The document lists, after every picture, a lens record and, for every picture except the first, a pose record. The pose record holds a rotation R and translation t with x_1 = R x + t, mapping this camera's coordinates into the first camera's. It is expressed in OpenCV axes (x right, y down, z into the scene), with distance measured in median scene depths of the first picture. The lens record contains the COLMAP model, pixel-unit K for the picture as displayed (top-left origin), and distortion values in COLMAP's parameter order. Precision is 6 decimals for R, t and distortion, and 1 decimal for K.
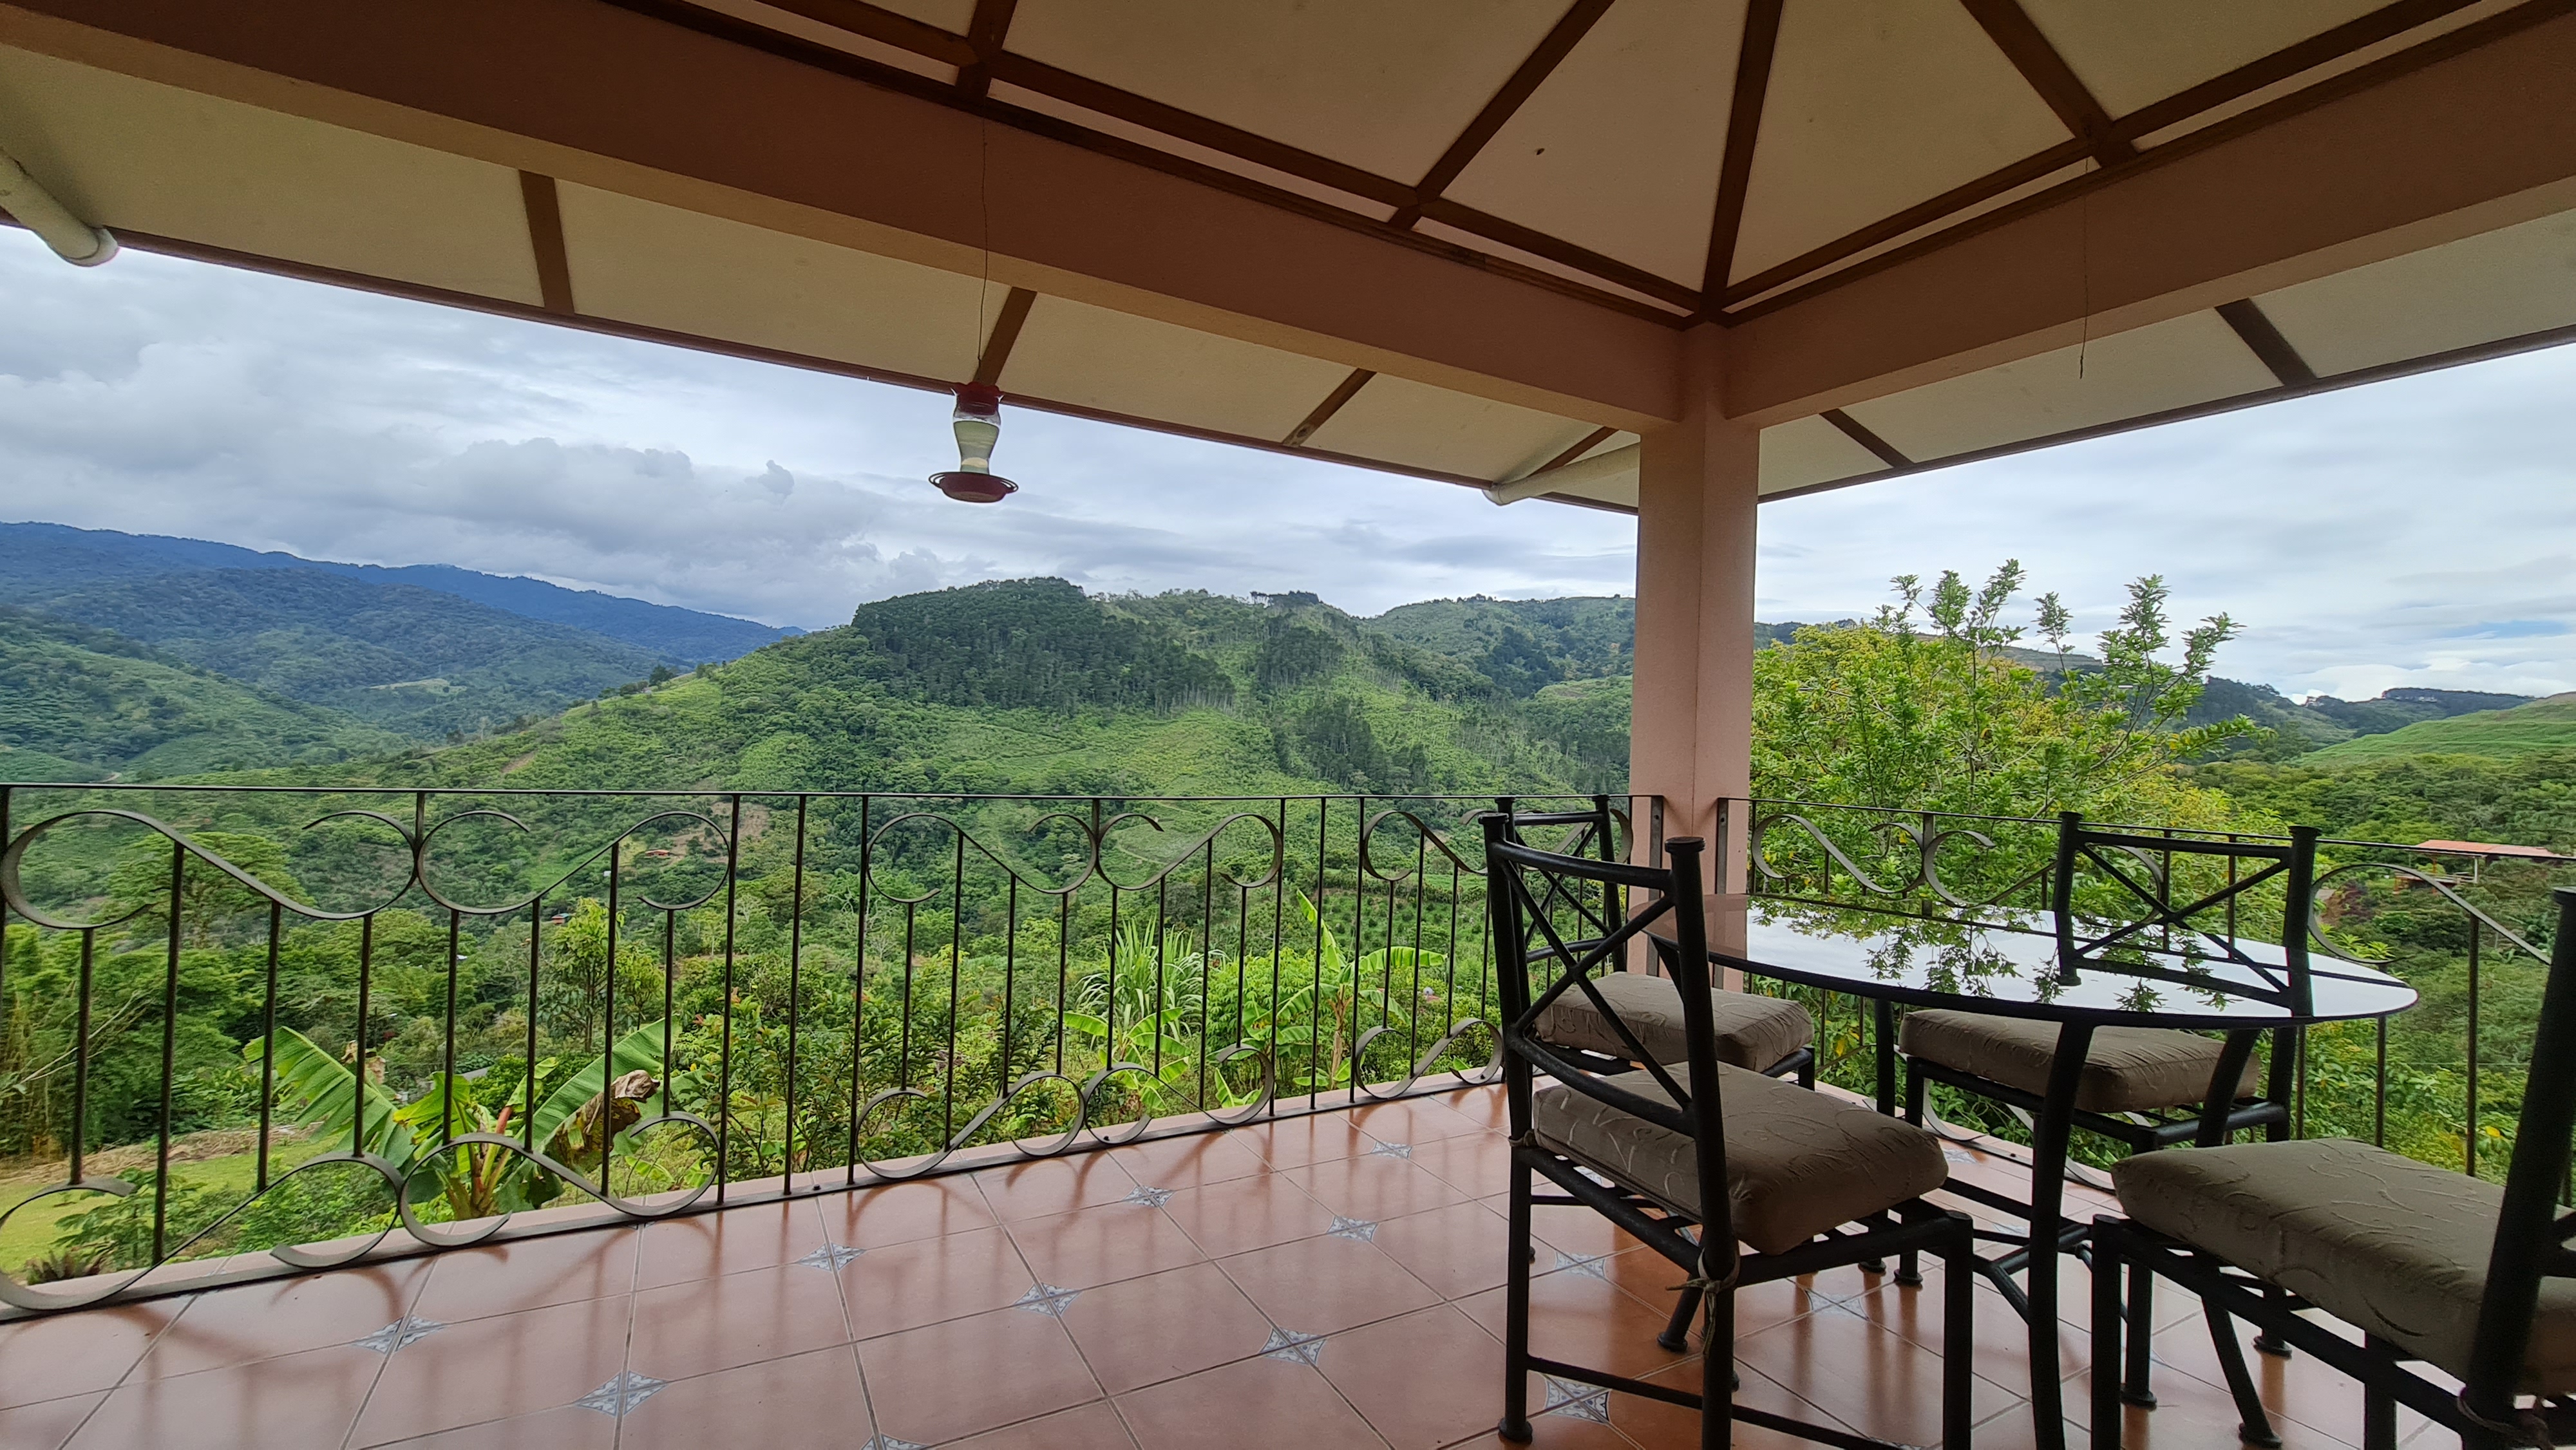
lens RADIAL K [[1062.5, 0, 1292.0], [0, 1062.5, 726.0], [0, 0, 1]] dist [-0.008412, 0.004409]
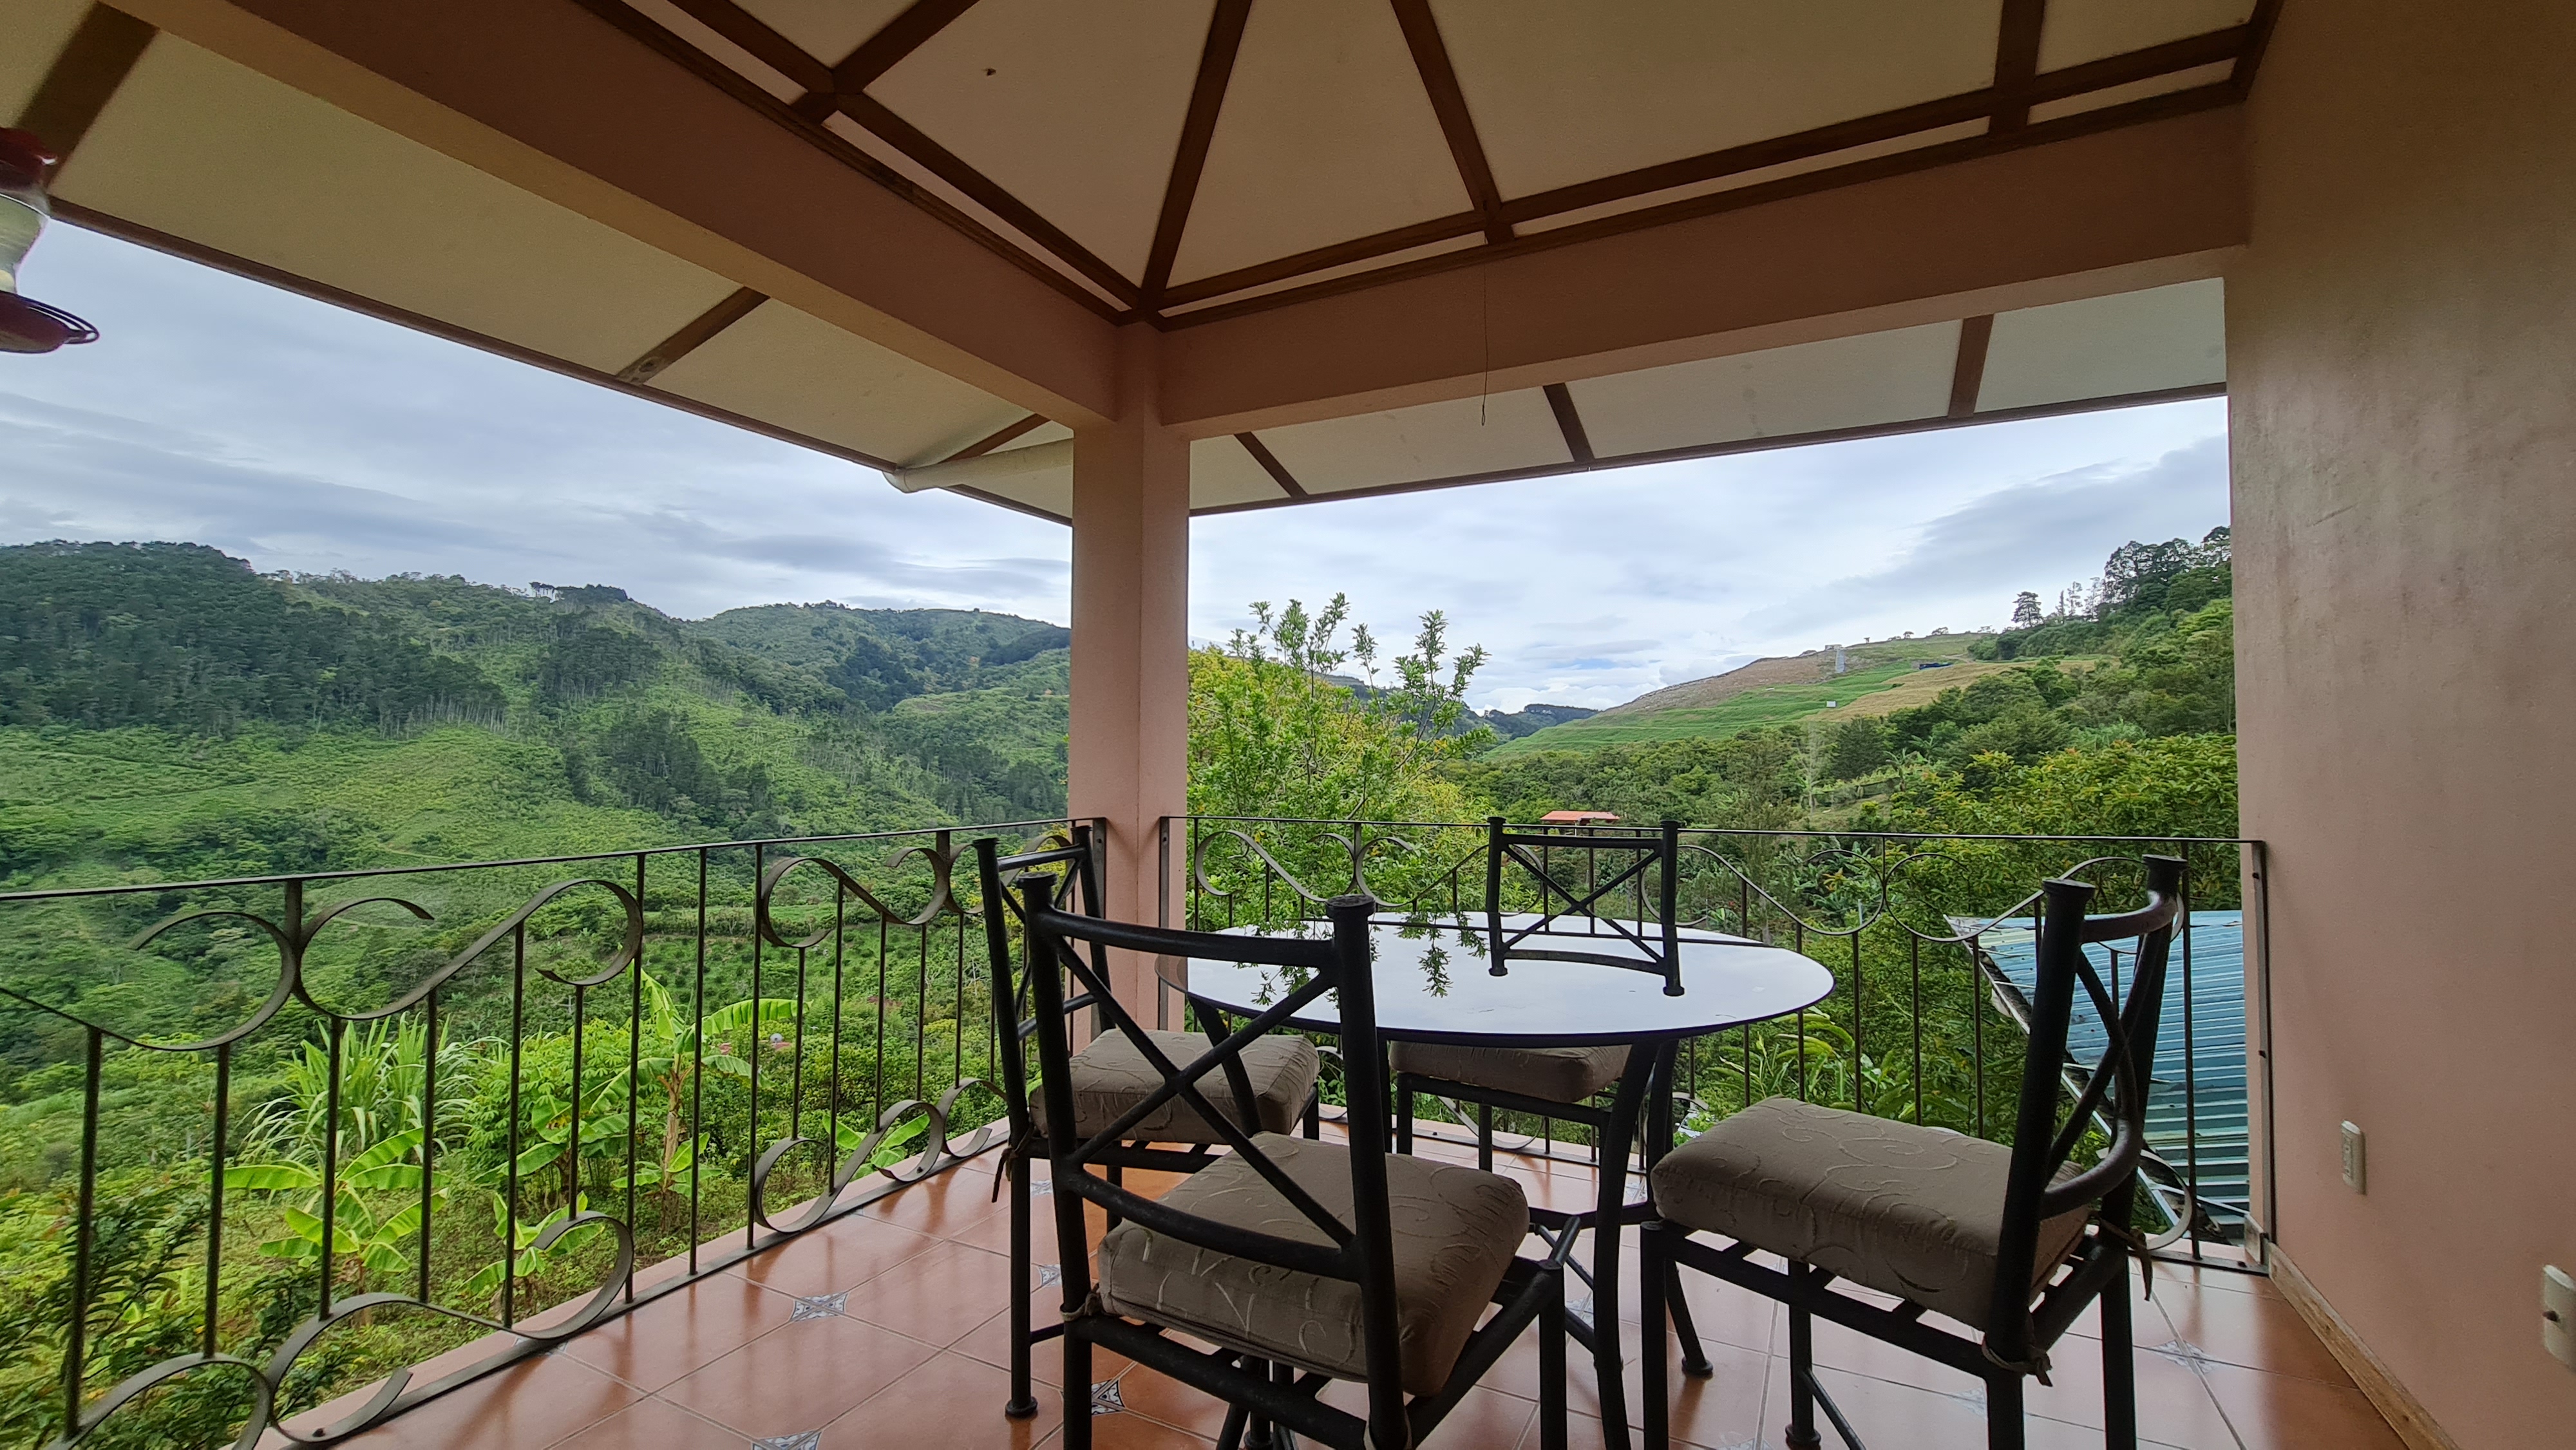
lens RADIAL K [[1062.5, 0, 1288.0], [0, 1062.5, 722.0], [0, 0, 1]] dist [-0.008412, 0.004409]
pose [[0.835532, -0.006343, 0.549406, -0.026081], [0.015490, 0.999808, -0.012015, -0.003518], [-0.549224, 0.018549, 0.835469, 0.113689]]
